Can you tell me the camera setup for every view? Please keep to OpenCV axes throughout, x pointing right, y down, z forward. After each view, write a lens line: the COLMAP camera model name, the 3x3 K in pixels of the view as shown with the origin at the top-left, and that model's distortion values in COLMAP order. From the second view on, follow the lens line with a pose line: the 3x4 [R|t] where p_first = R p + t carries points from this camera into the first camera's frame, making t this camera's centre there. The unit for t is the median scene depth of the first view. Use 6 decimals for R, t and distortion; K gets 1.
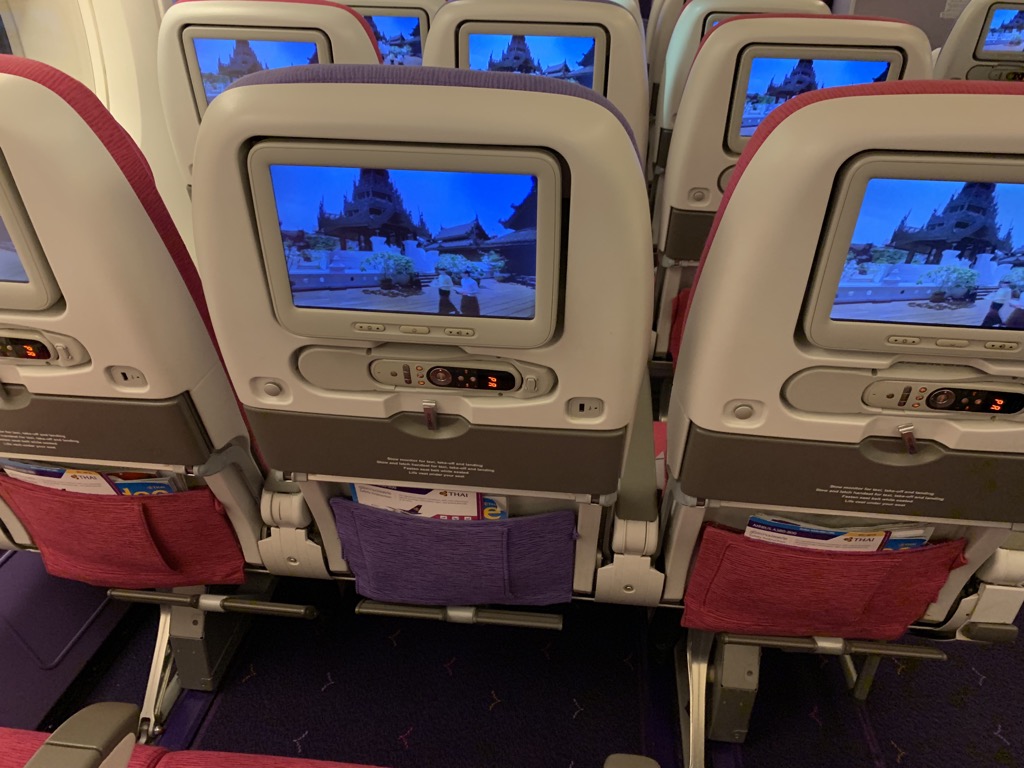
lens RADIAL K [[798.2, 0, 527.2], [0, 798.2, 381.2], [0, 0, 1]] dist [0.034746, -0.052149]
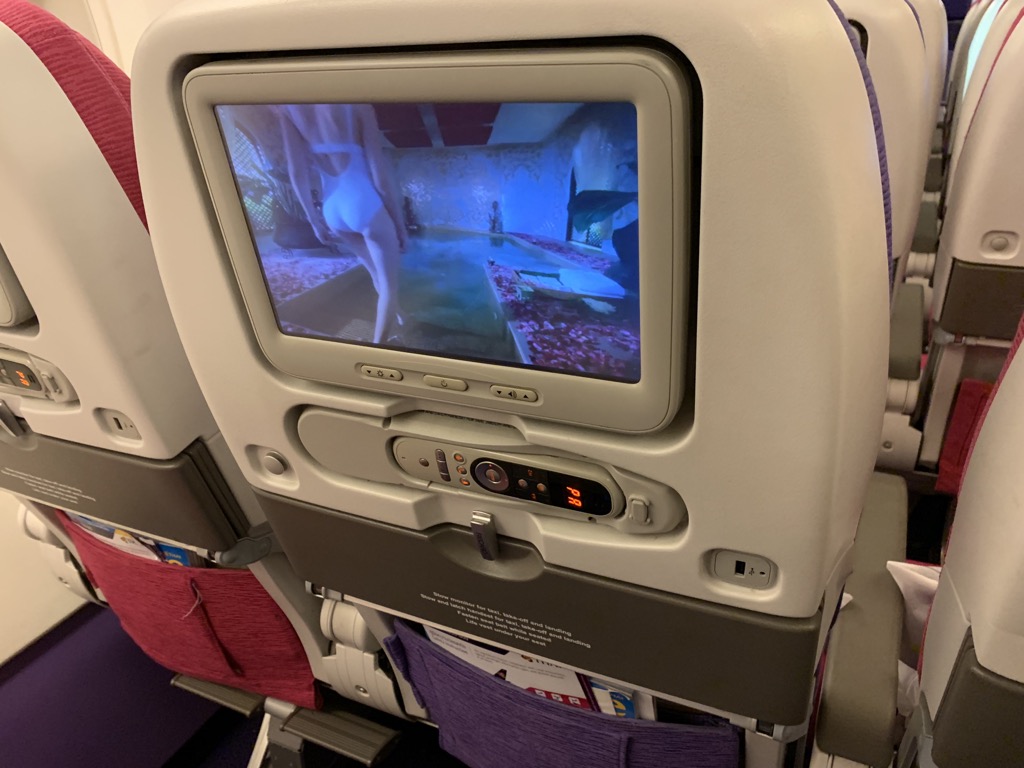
lens RADIAL K [[798.2, 0, 507.7], [0, 798.2, 382.5], [0, 0, 1]] dist [0.034746, -0.052149]
pose [[0.940259, 0.086078, -0.329400, 0.082016], [-0.120230, 0.989125, -0.084716, -0.022787], [0.318525, 0.119258, 0.940382, 0.382248]]
